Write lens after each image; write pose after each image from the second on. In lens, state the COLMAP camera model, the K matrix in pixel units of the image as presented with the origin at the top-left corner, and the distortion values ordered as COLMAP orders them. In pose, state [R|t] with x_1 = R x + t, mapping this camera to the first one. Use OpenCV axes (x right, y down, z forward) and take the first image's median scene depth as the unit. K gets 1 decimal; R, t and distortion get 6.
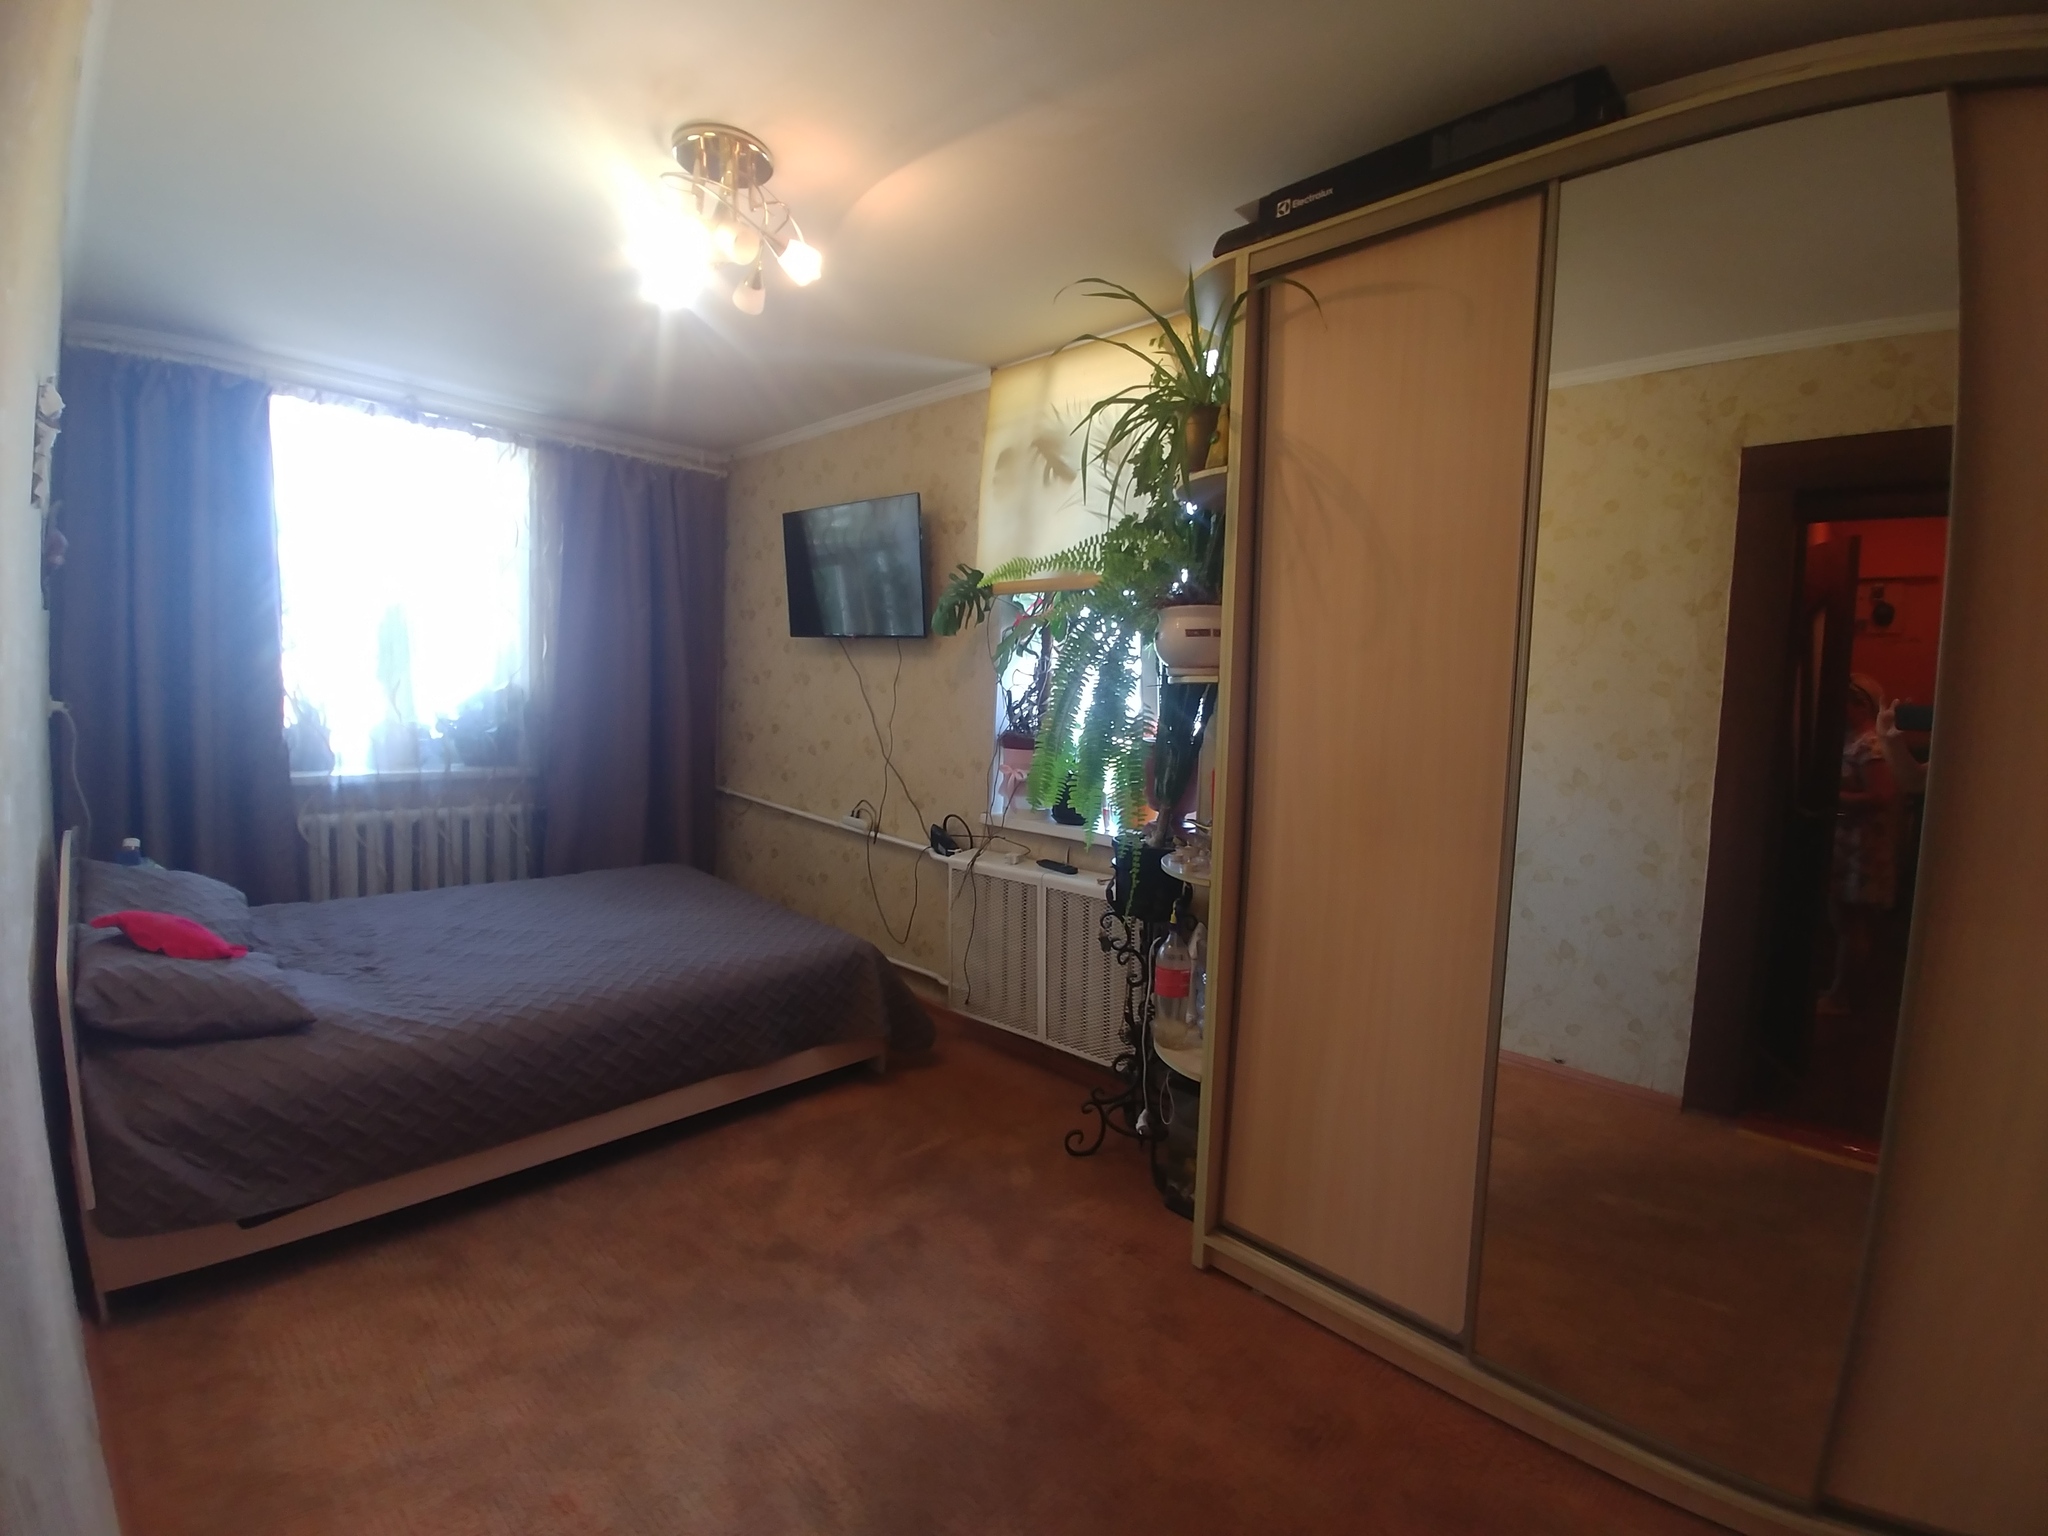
lens RADIAL K [[891.8, 0, 1025.6], [0, 891.8, 749.7], [0, 0, 1]] dist [-0.032416, 0.010417]
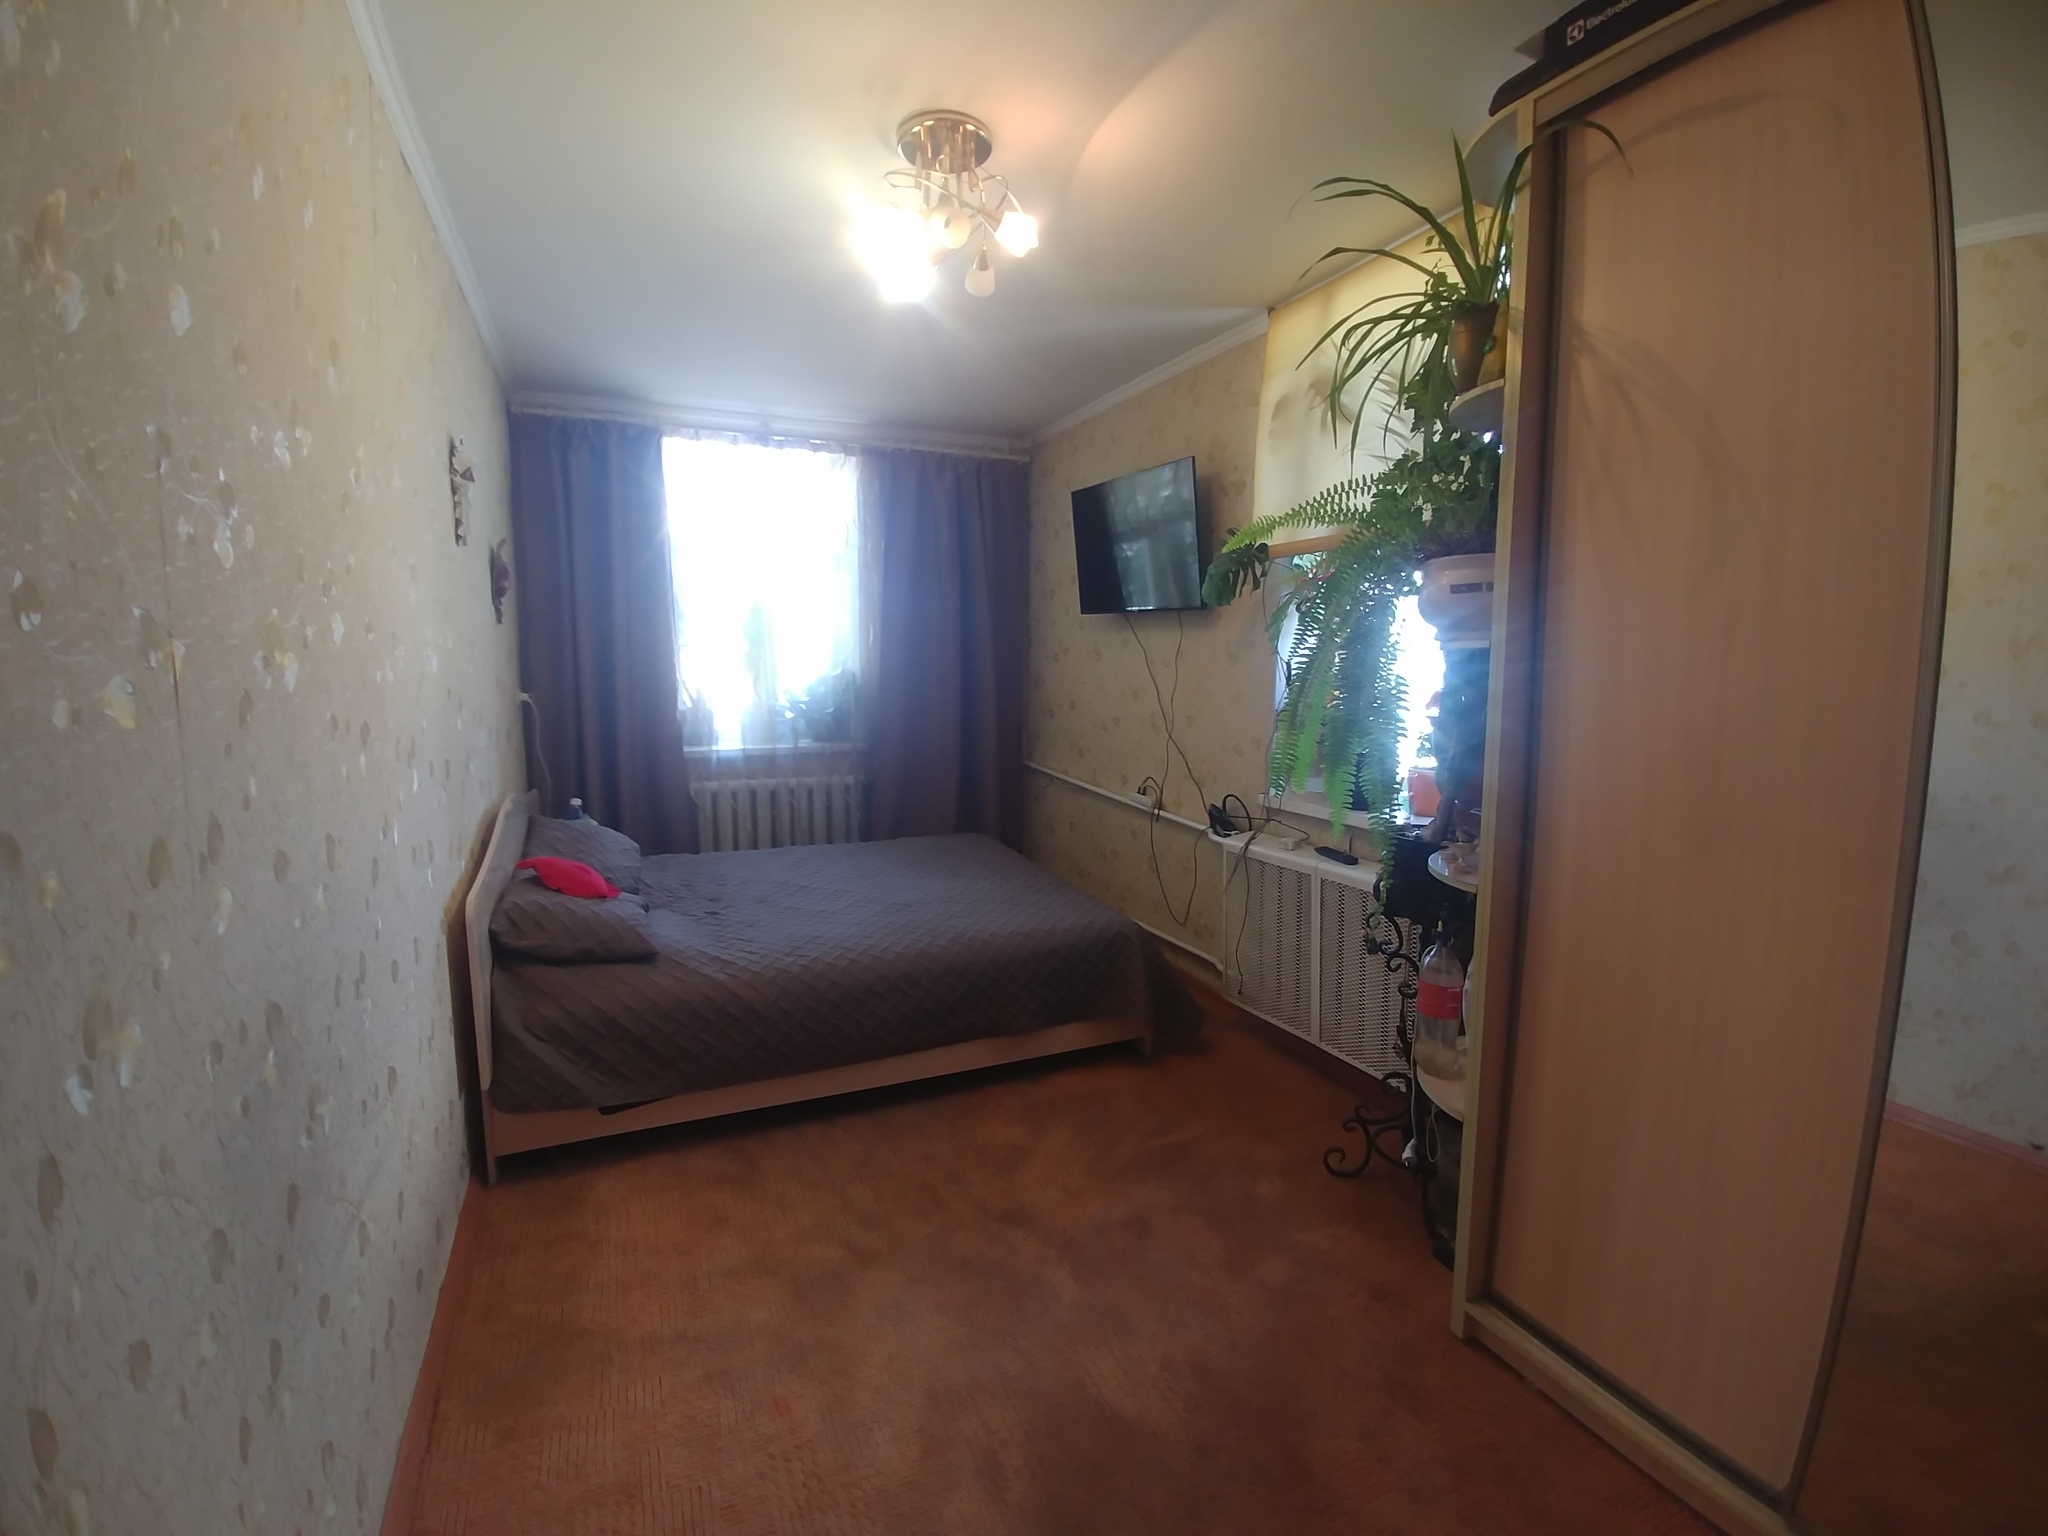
lens RADIAL K [[886.2, 0, 1022.4], [0, 886.2, 757.3], [0, 0, 1]] dist [-0.031920, 0.010721]
pose [[0.922305, 0.008801, -0.386362, 0.092512], [0.006604, 0.999236, 0.038525, -0.005441], [0.386405, -0.038083, 0.921542, 0.057285]]
